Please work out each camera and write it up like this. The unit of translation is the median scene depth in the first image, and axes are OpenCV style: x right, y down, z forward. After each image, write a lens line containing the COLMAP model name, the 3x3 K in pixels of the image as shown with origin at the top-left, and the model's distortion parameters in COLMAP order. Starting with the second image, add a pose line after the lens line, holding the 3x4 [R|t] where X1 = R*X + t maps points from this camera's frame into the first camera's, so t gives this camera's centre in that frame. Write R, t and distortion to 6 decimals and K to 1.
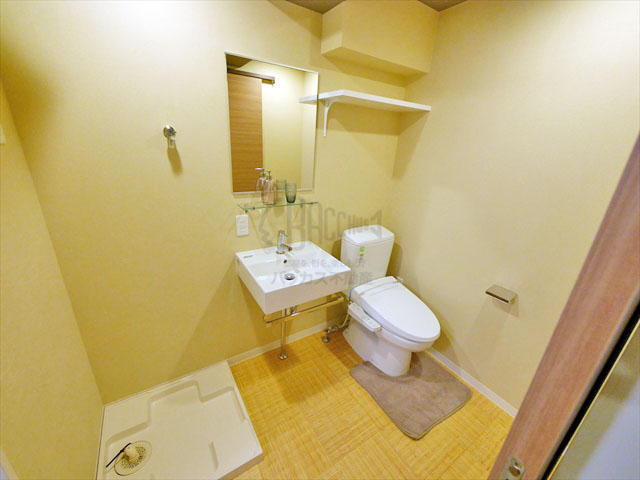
lens RADIAL K [[262.7, 0, 319.7], [0, 262.7, 238.1], [0, 0, 1]] dist [-0.013128, -0.000154]
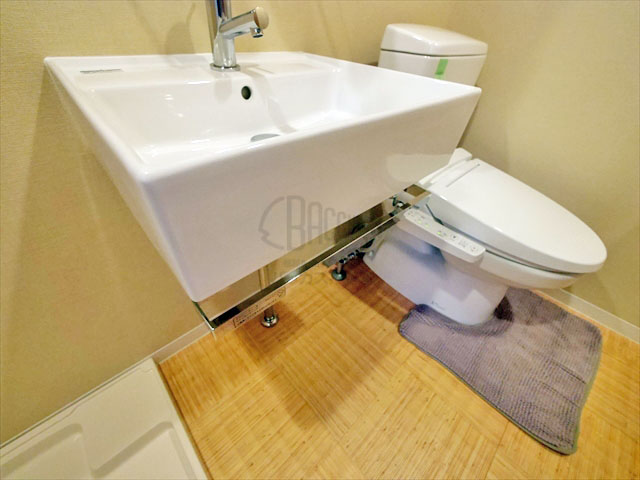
lens RADIAL K [[262.7, 0, 320.7], [0, 262.7, 238.1], [0, 0, 1]] dist [-0.013128, -0.000154]
pose [[0.983460, -0.120369, 0.135347, -0.101041], [0.067710, 0.937384, 0.341653, 0.139296], [-0.167996, -0.326838, 0.930029, 0.607796]]
